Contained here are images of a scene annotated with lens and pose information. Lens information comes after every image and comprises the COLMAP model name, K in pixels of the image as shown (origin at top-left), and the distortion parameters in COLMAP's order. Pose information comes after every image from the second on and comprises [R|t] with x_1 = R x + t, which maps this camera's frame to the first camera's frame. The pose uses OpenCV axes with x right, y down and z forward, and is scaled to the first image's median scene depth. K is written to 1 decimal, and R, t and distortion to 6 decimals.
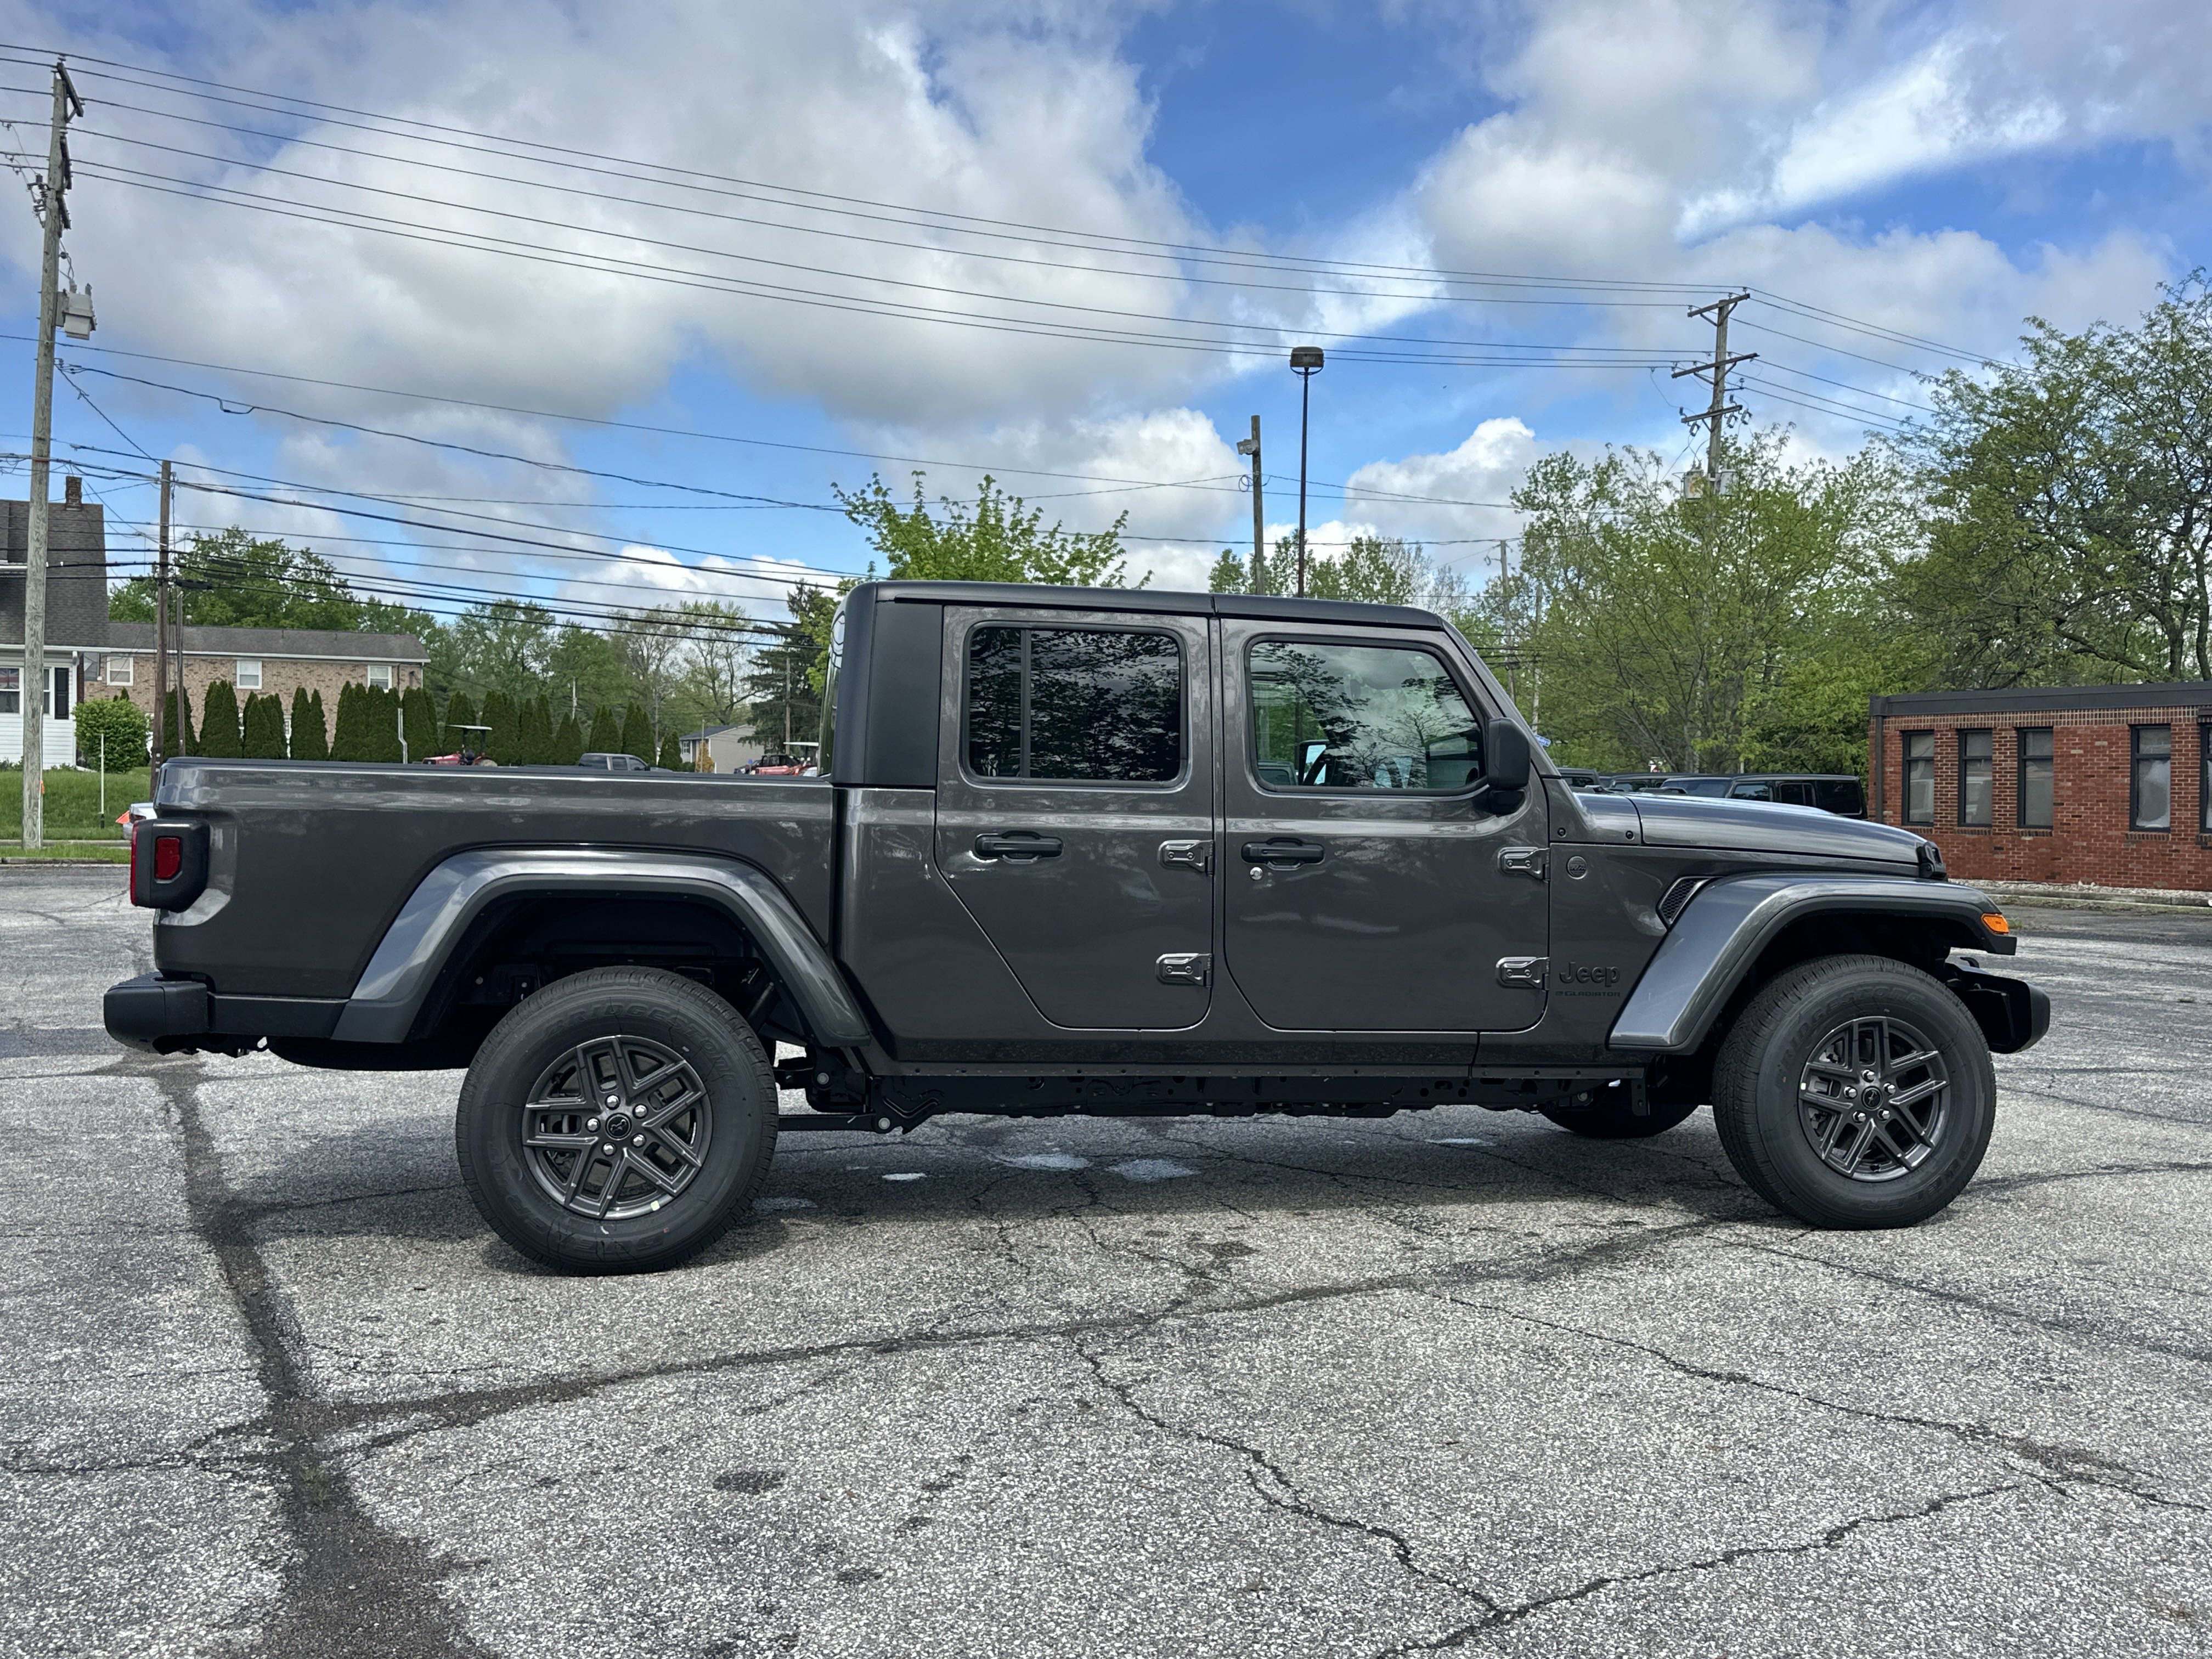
lens RADIAL K [[1986.6, 0, 1096.6], [0, 1986.6, 777.2], [0, 0, 1]] dist [0.117573, -0.171480]
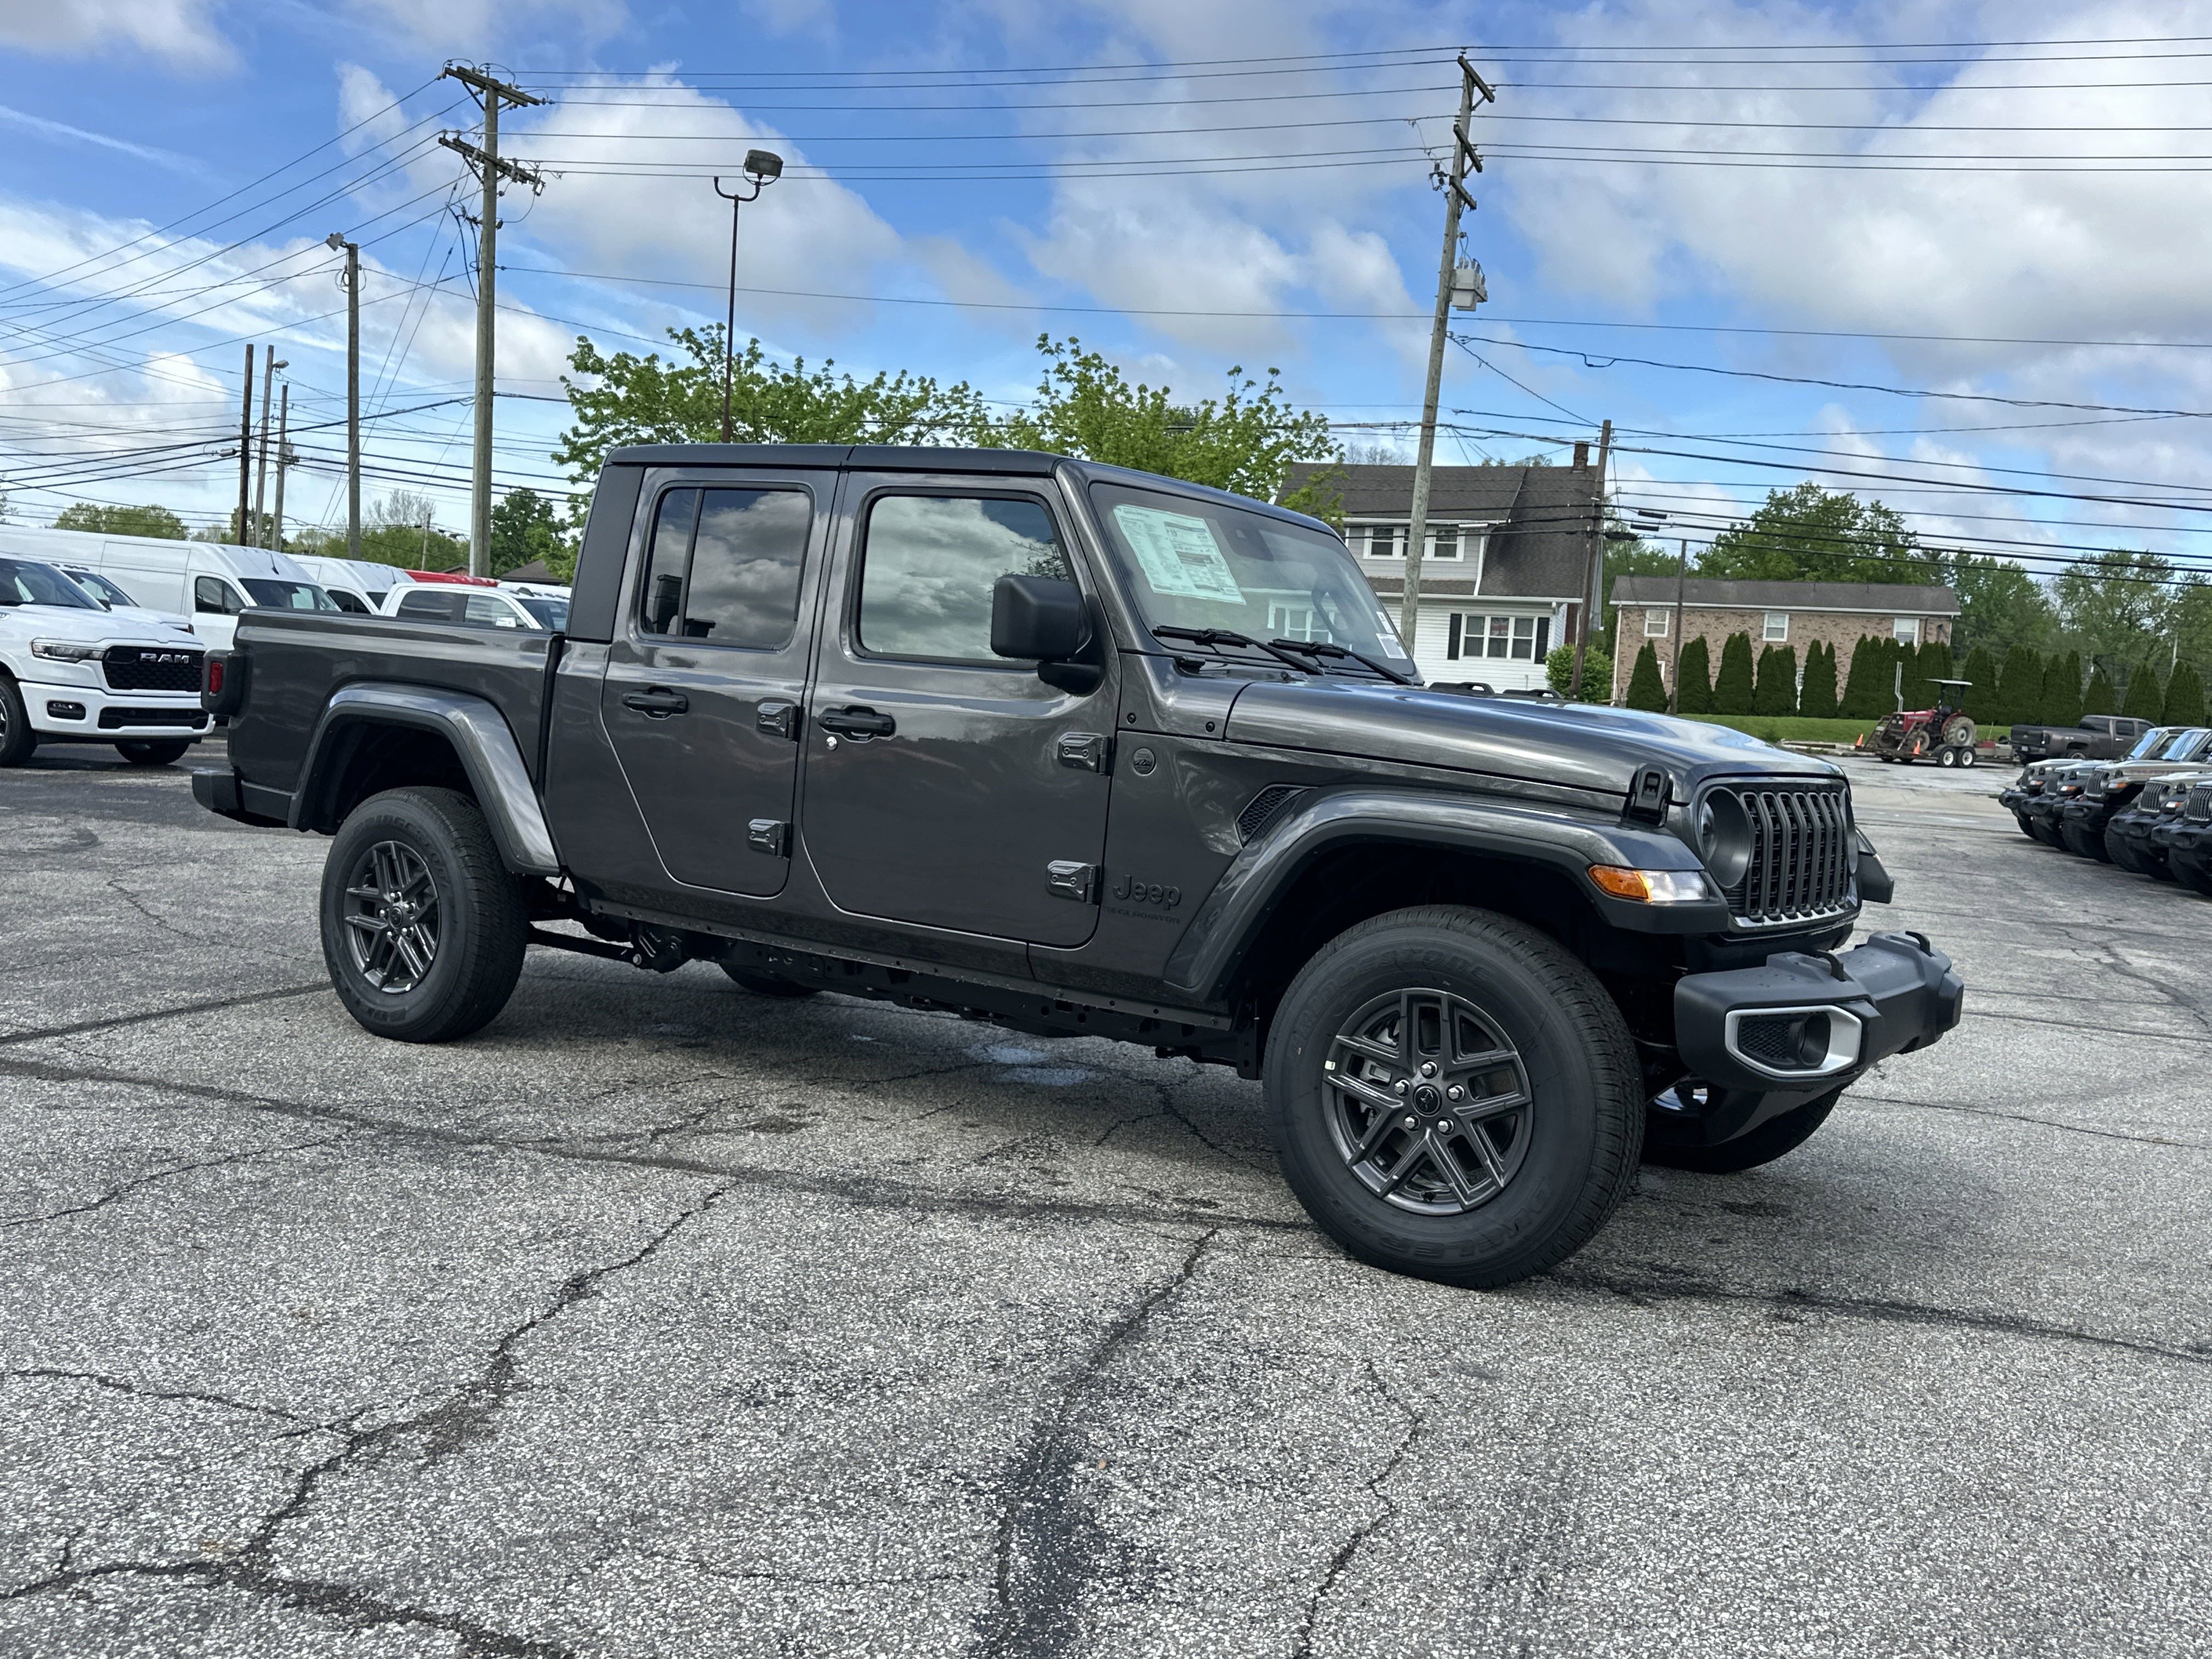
lens RADIAL K [[2006.6, 0, 1106.0], [0, 2006.6, 829.5], [0, 0, 1]] dist [0.157131, -0.305420]
pose [[0.684903, 0.079410, -0.724294, 0.187072], [-0.049065, 0.996814, 0.062892, 0.004970], [0.726980, -0.007537, 0.686617, 0.095344]]
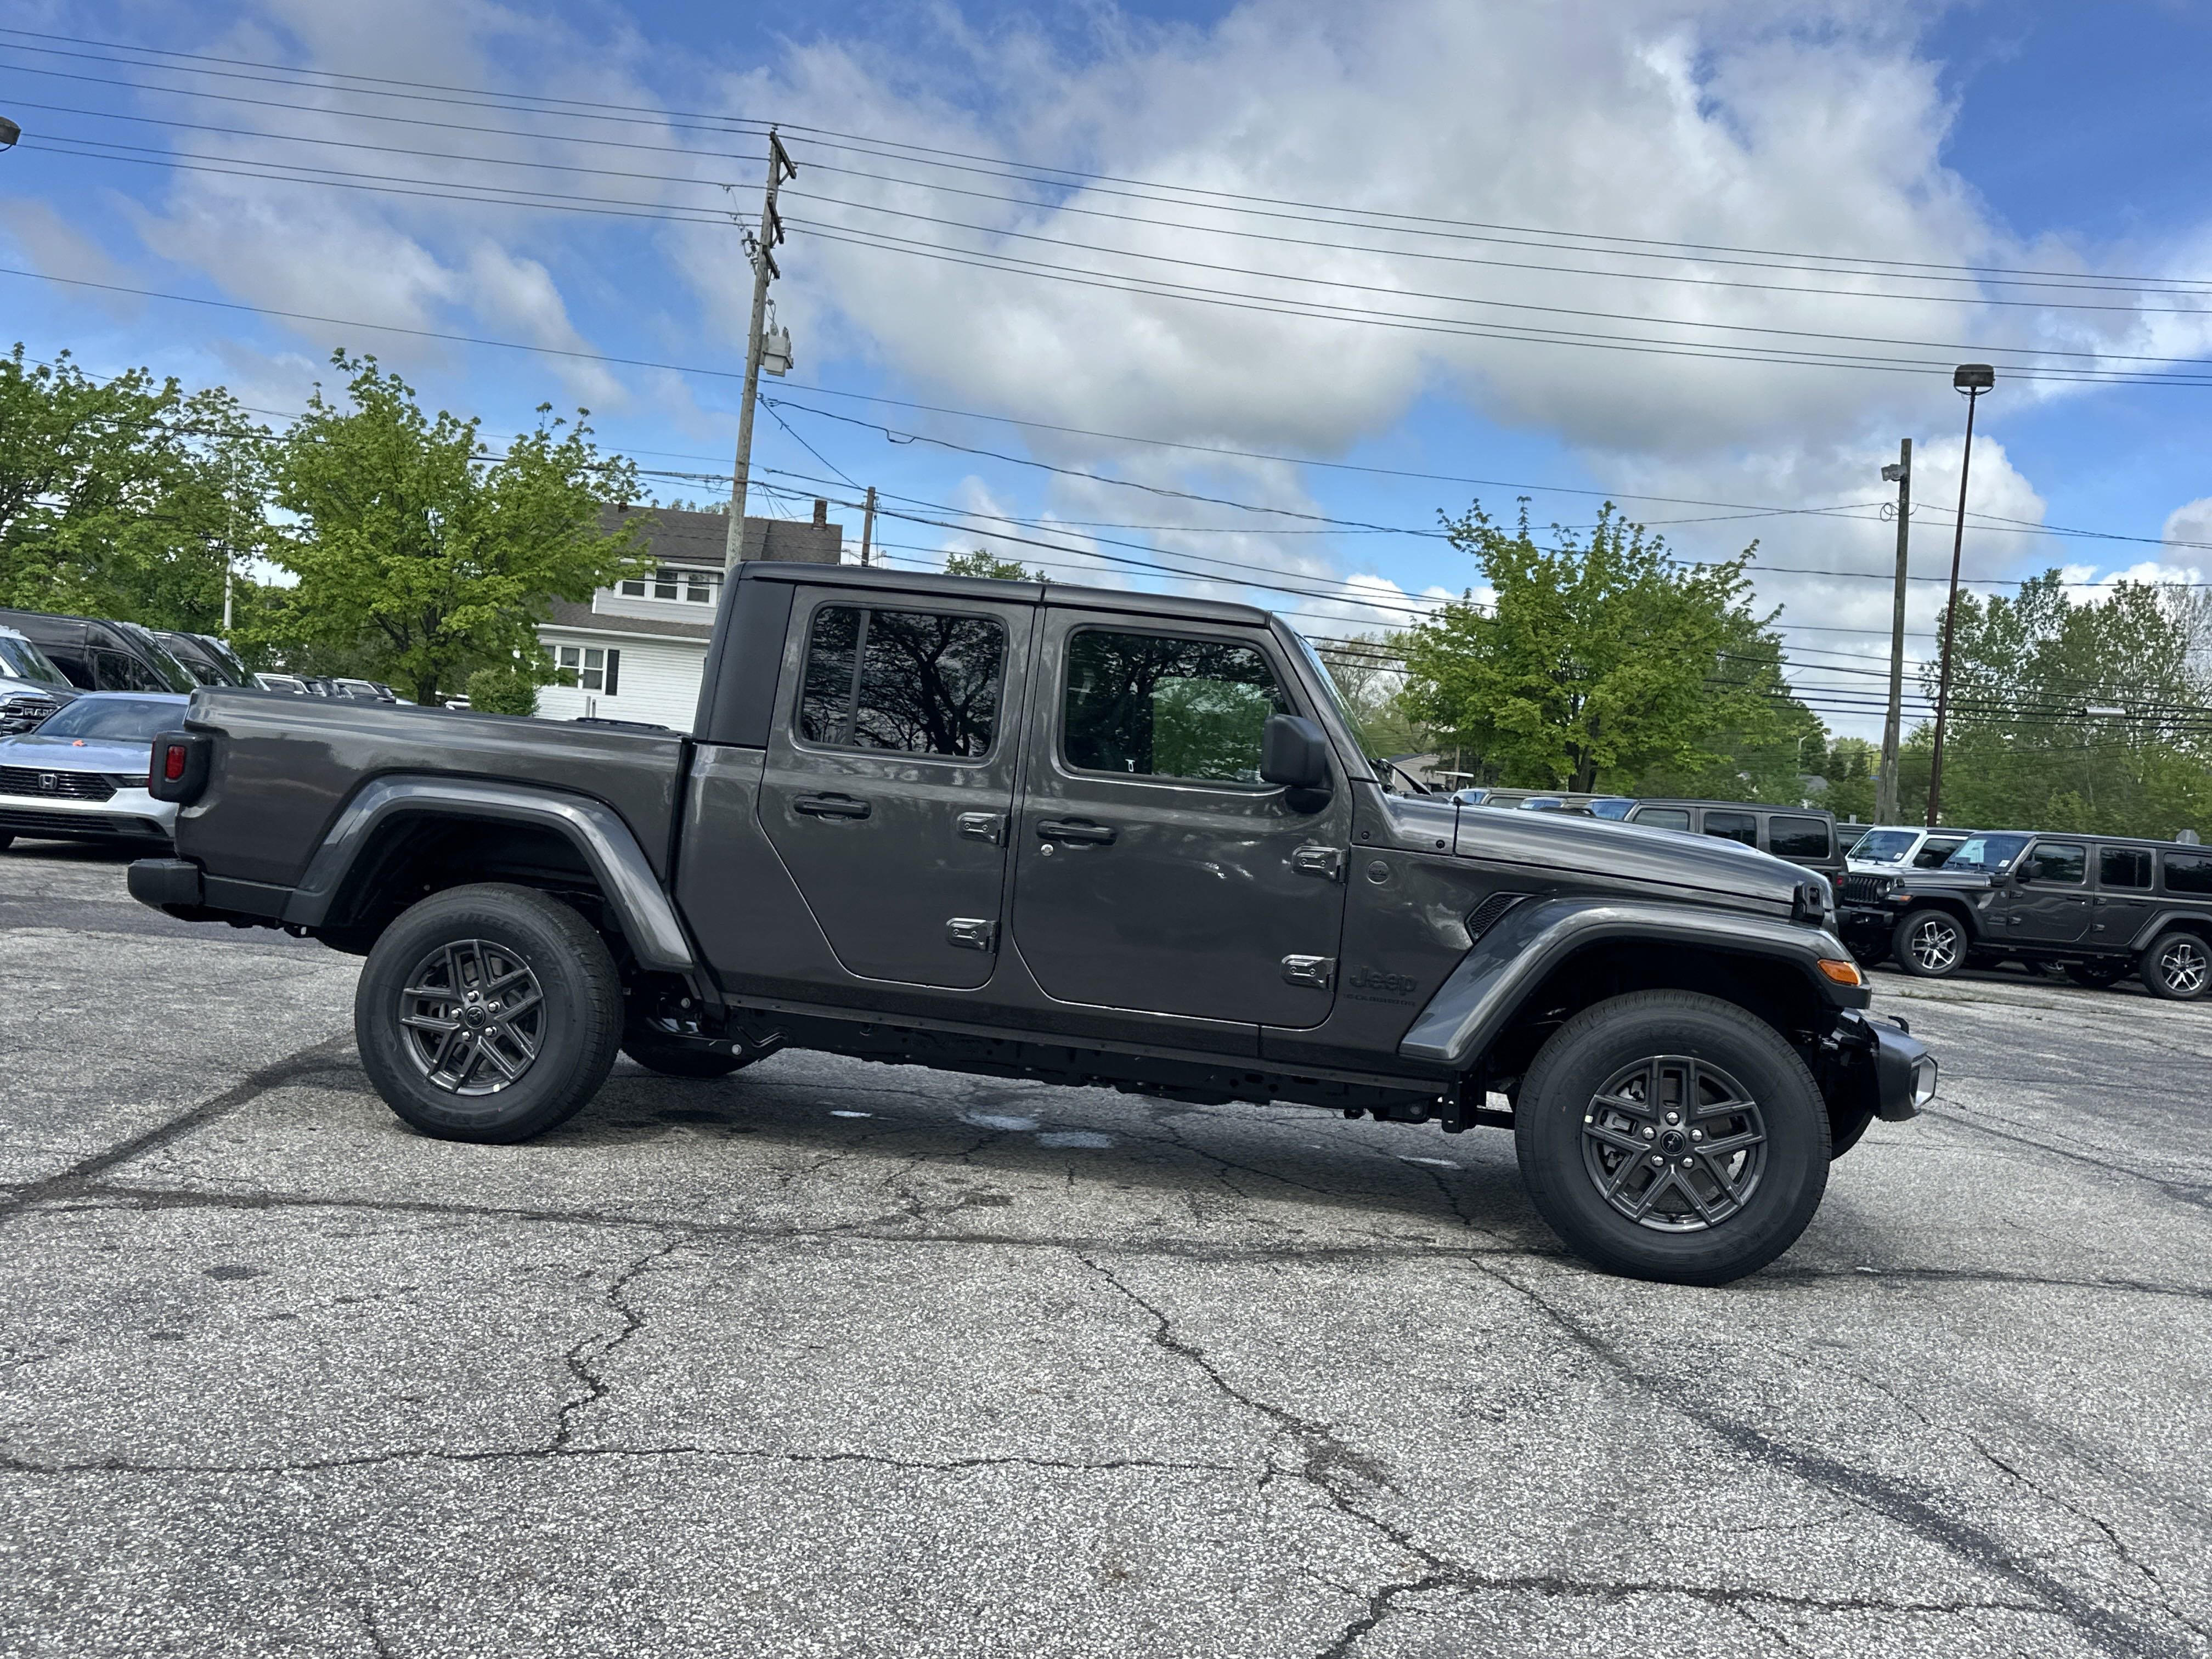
lens RADIAL K [[1994.4, 0, 1106.0], [0, 1994.4, 829.5], [0, 0, 1]] dist [0.136871, -0.258569]
pose [[0.928097, 0.072354, -0.365242, 0.106743], [-0.069271, 0.997365, 0.021555, 0.002768], [0.365839, 0.005296, 0.930663, 0.007219]]
